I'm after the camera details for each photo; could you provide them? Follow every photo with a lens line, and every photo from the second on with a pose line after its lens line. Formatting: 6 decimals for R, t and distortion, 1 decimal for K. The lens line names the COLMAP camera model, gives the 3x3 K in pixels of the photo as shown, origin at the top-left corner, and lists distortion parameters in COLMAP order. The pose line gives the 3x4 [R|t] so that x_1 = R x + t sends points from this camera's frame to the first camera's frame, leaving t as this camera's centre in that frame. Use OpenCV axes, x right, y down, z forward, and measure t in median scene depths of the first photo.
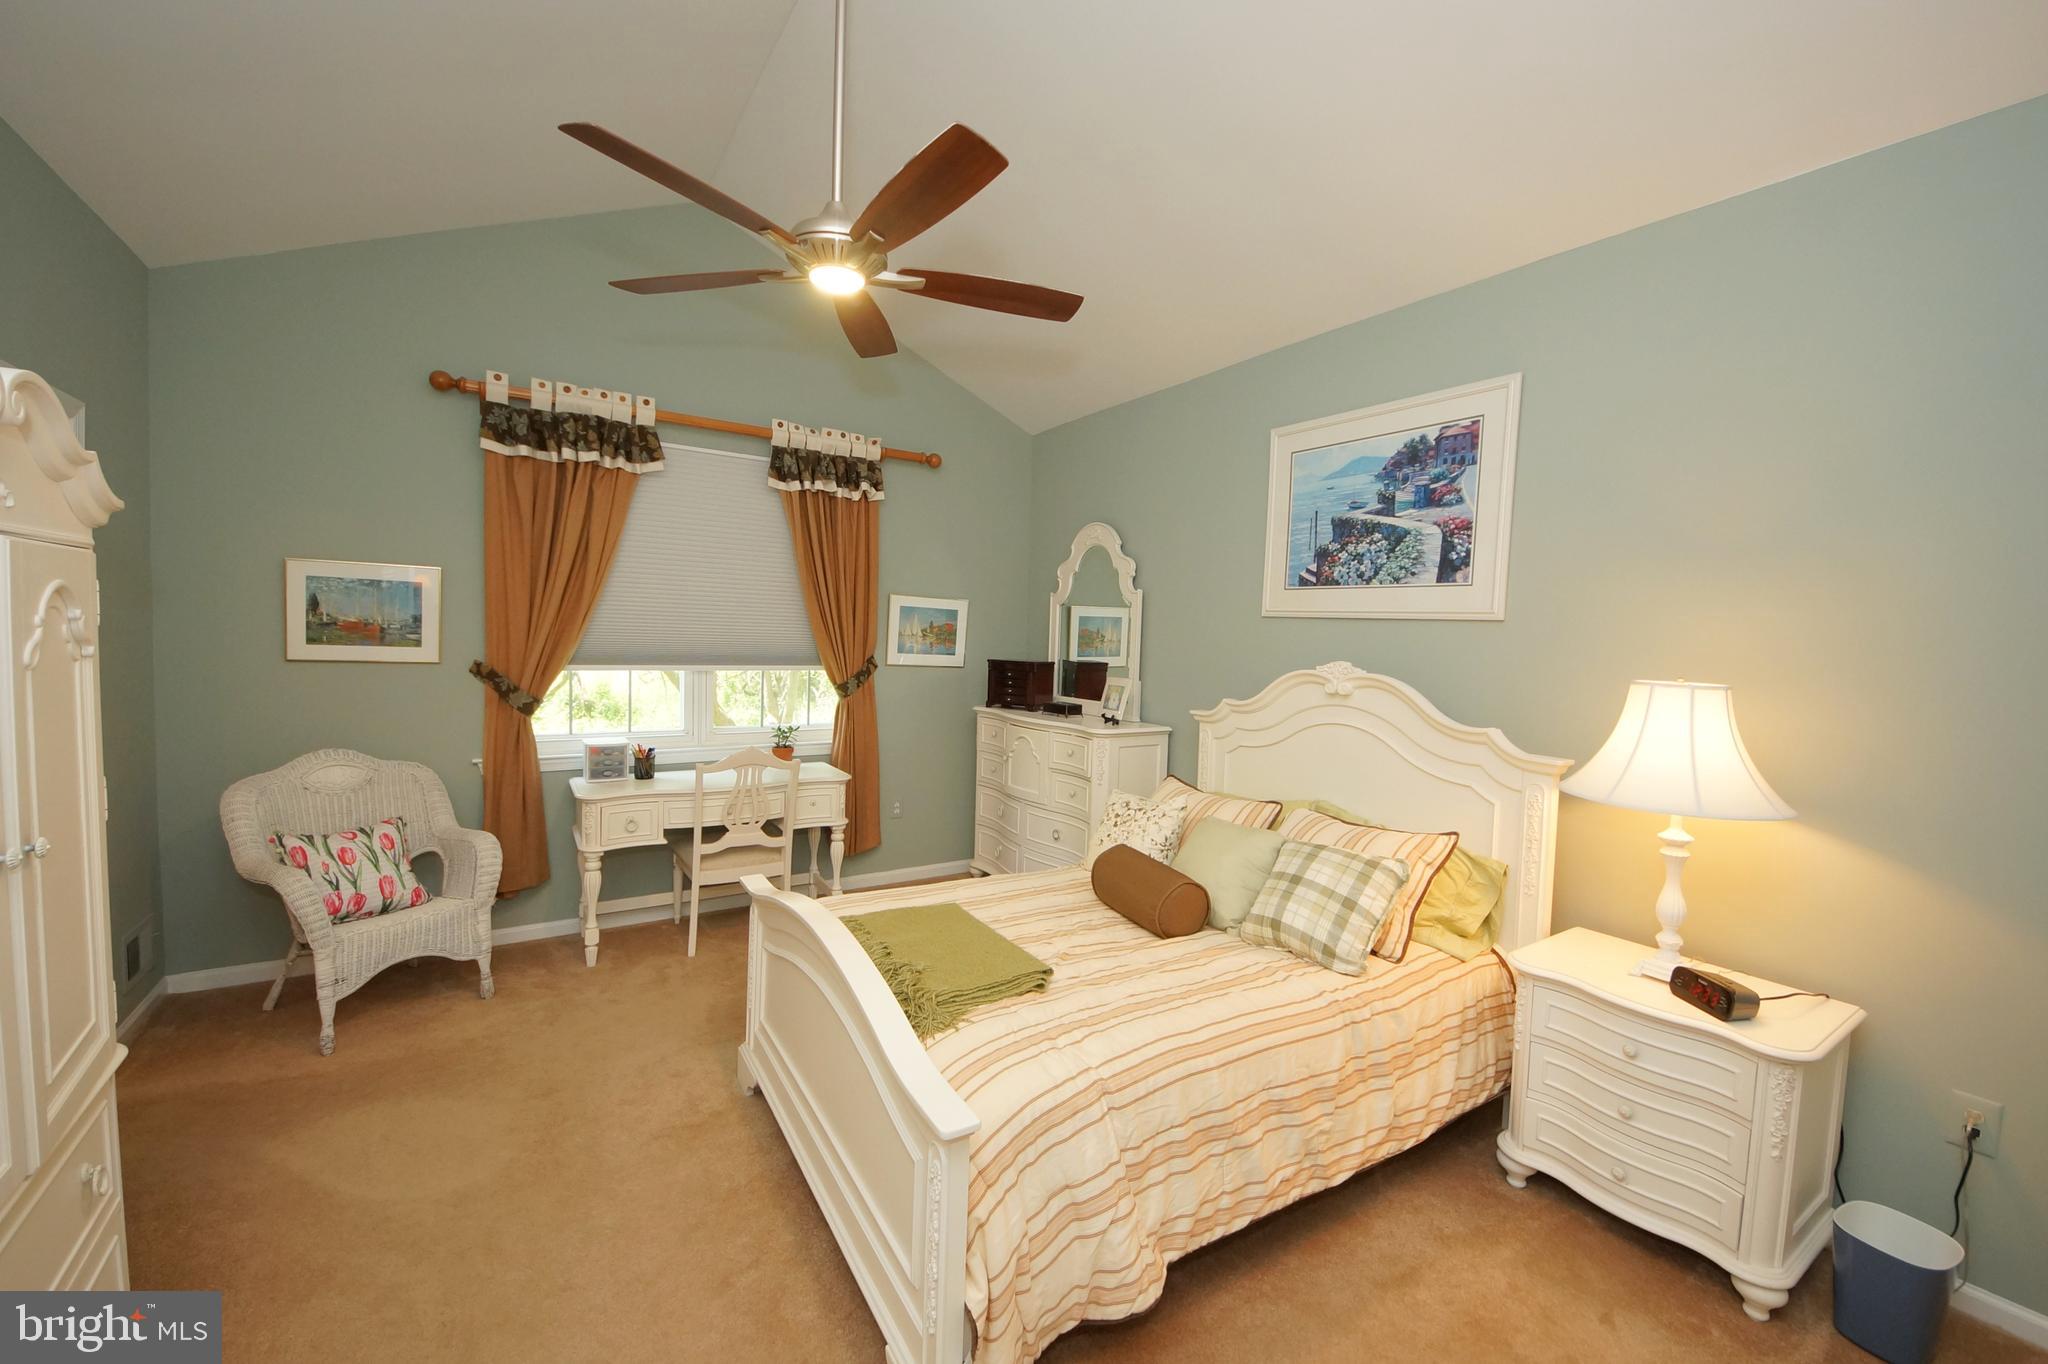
lens RADIAL K [[829.4, 0, 1025.0], [0, 829.4, 677.6], [0, 0, 1]] dist [0.009707, -0.012361]
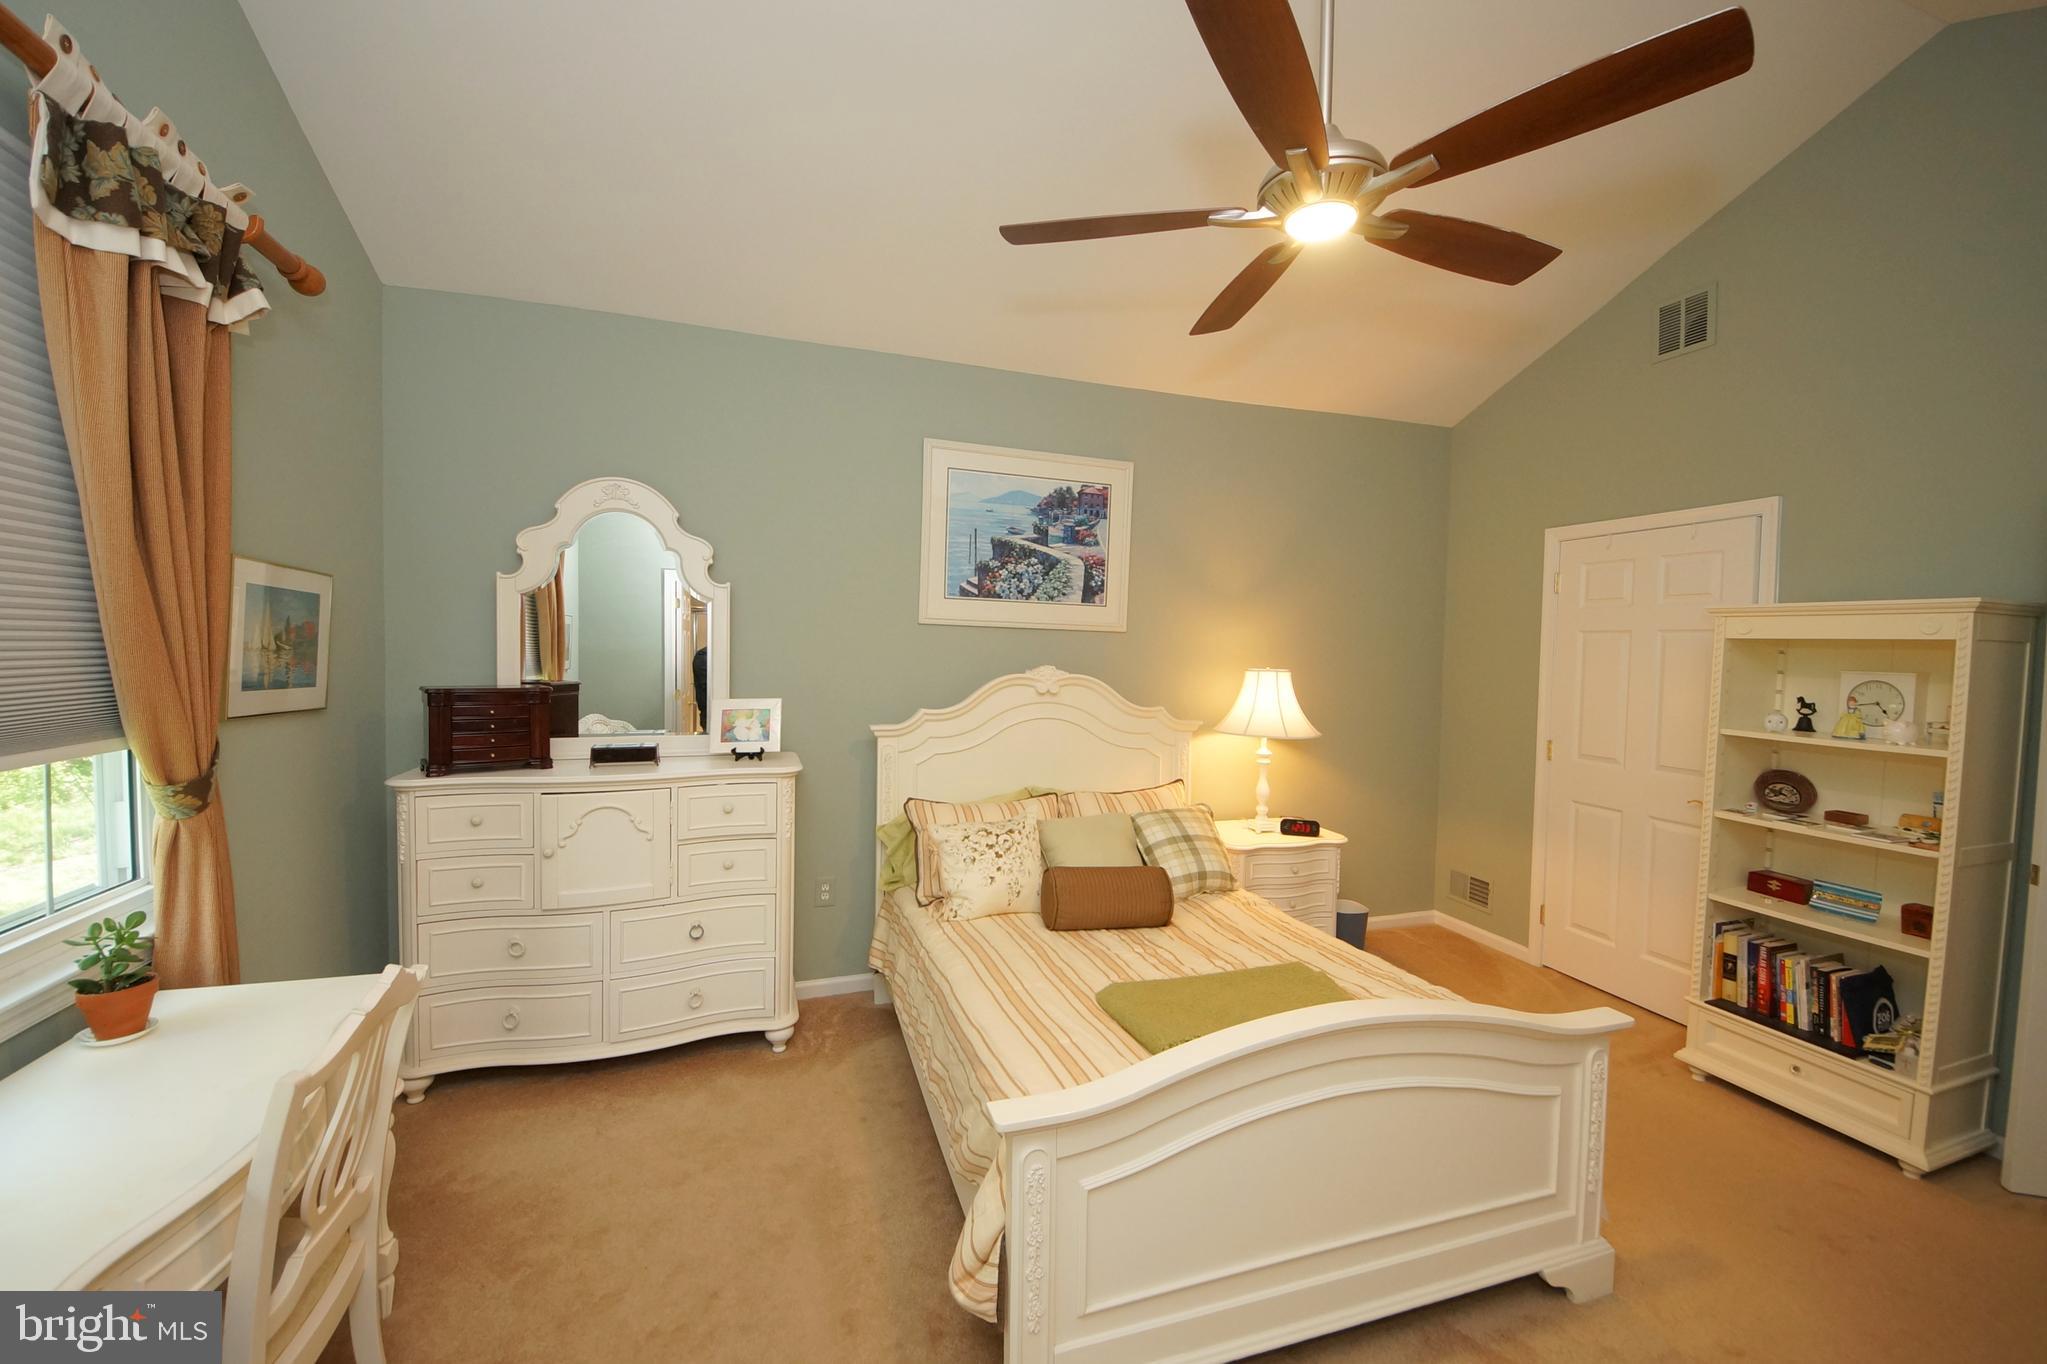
lens RADIAL K [[746.6, 0, 1026.9], [0, 746.6, 676.9], [0, 0, 1]] dist [0.025444, -0.019295]
pose [[0.234842, -0.067208, 0.969707, -0.655233], [0.038597, 0.997465, 0.059784, -0.067179], [-0.971267, 0.023388, 0.236841, 0.766013]]
